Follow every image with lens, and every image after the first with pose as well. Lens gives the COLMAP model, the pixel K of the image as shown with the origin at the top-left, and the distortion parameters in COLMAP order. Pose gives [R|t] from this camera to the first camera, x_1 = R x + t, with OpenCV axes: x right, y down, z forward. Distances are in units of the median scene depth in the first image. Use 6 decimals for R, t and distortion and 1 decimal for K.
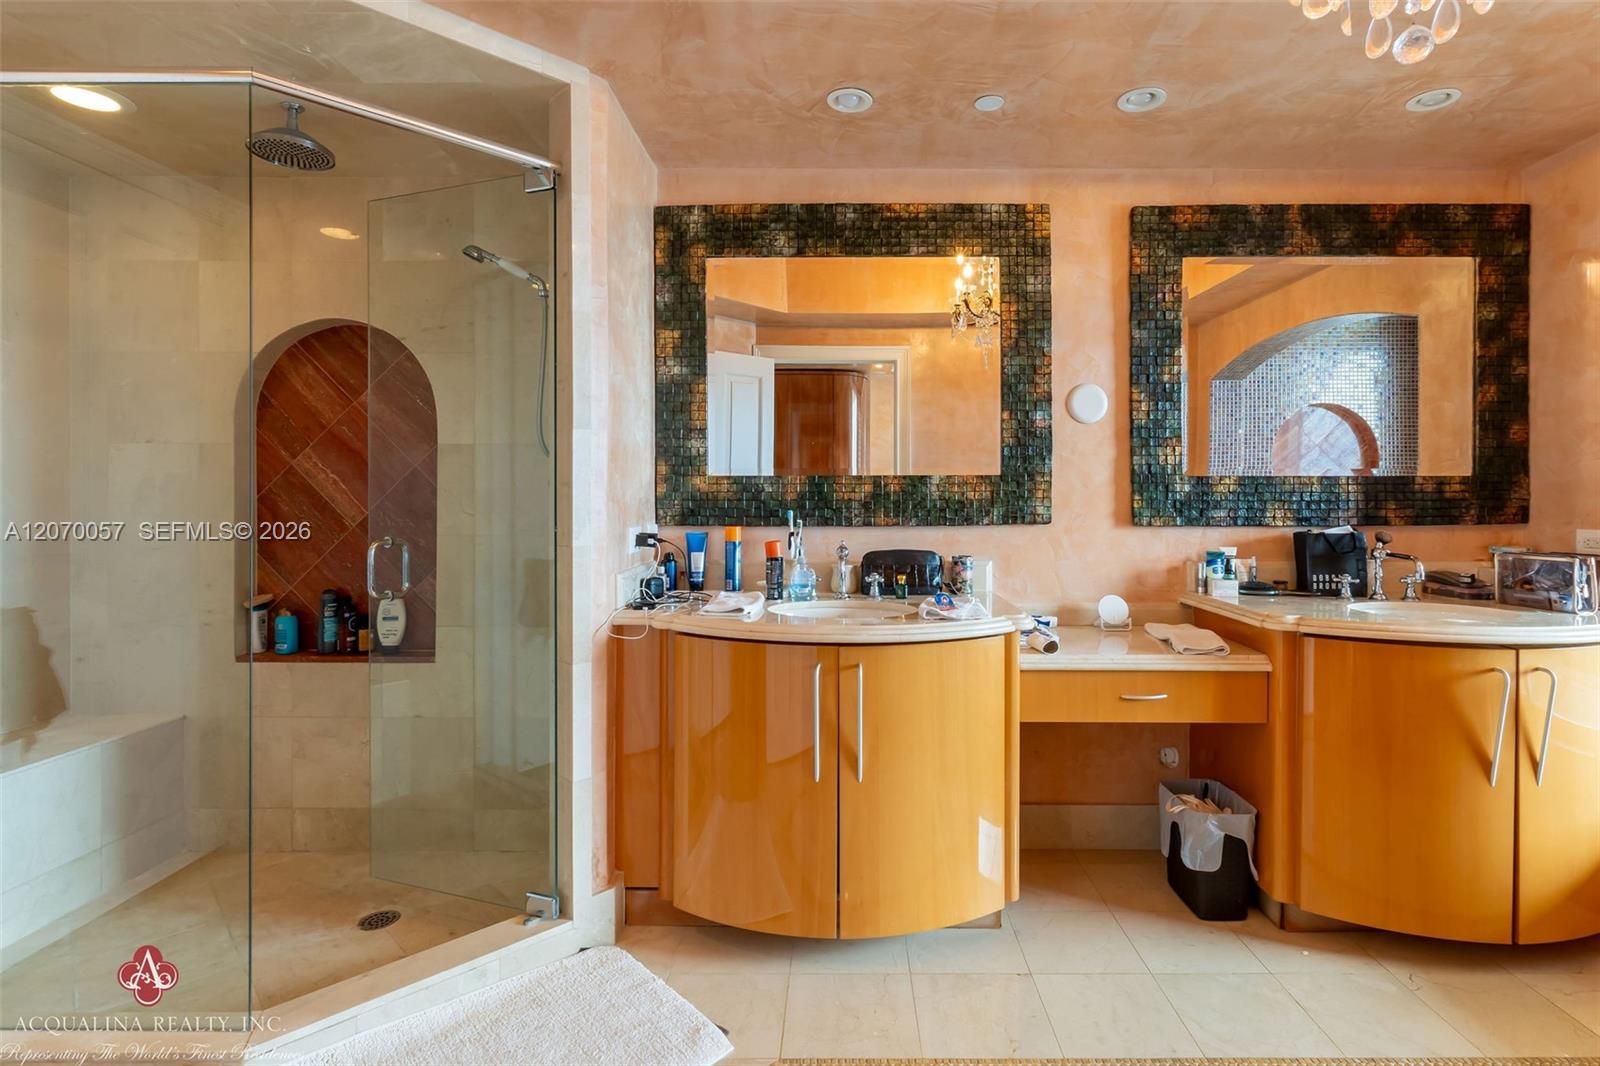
lens RADIAL K [[801.7, 0, 826.2], [0, 801.7, 494.9], [0, 0, 1]] dist [-0.000138, 0.001857]
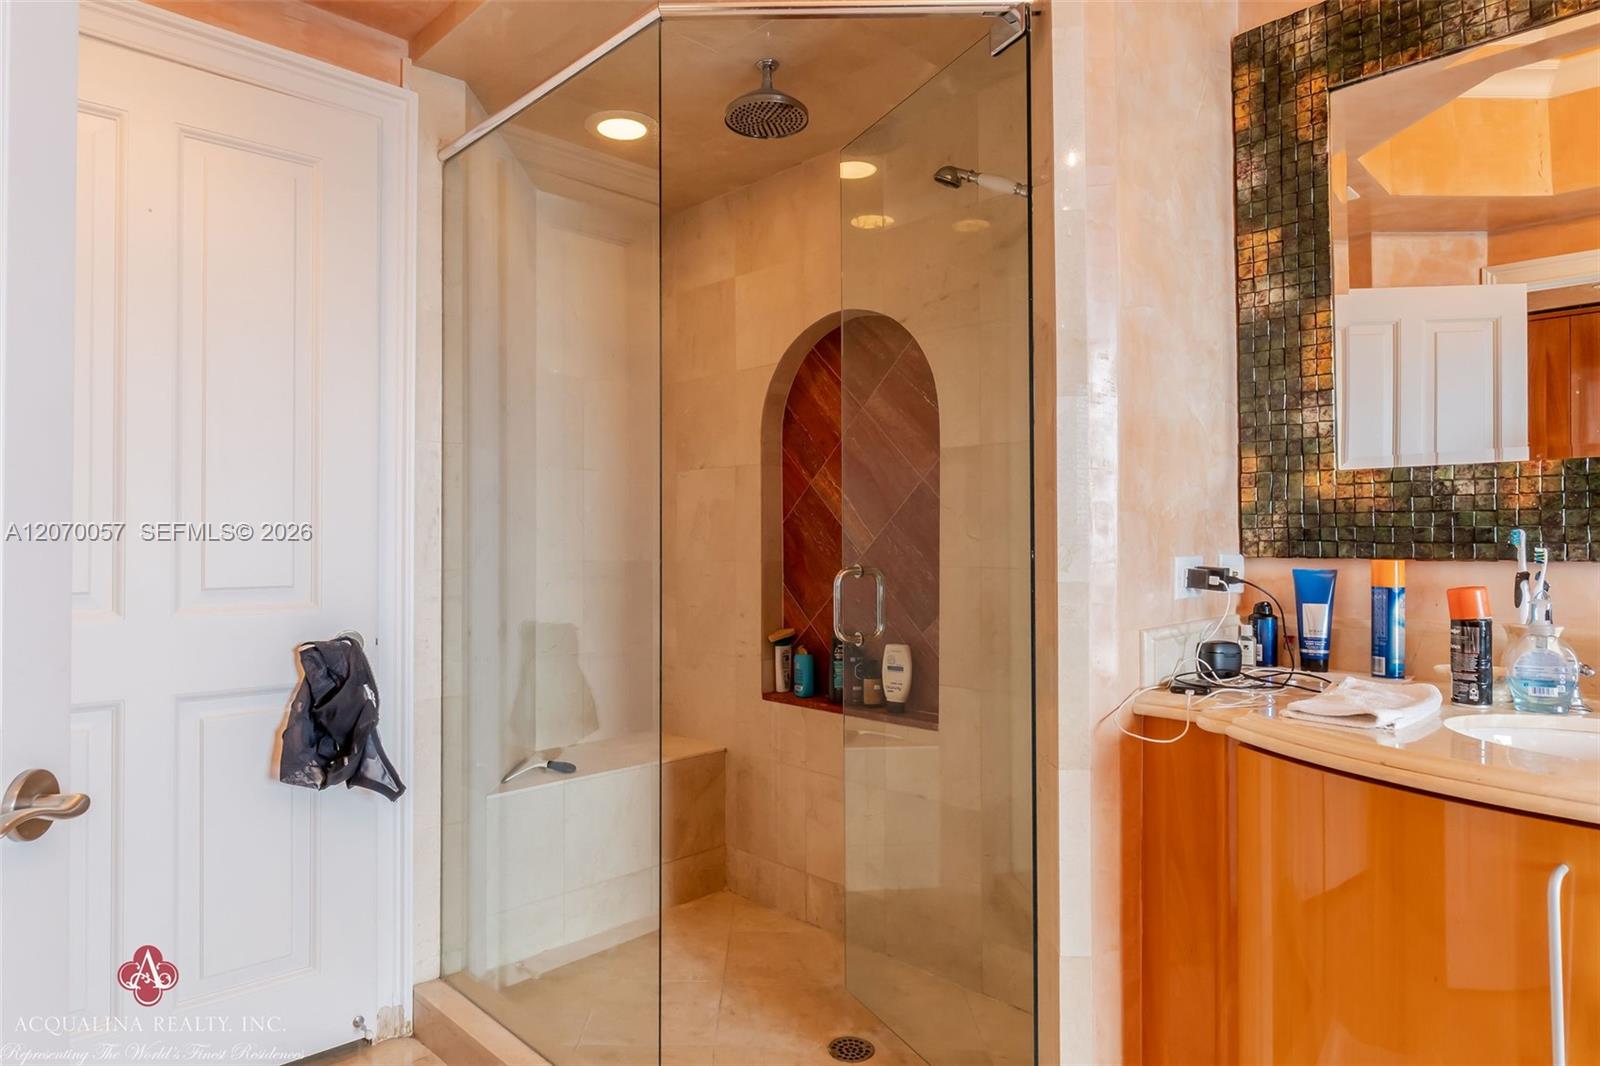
lens RADIAL K [[906.3, 0, 801.3], [0, 906.3, 530.4], [0, 0, 1]] dist [-0.000957, -0.004007]
pose [[0.709294, -0.011525, -0.704818, 0.036843], [0.003628, 0.999913, -0.012699, 0.026045], [0.704903, 0.006450, 0.709274, 0.284096]]
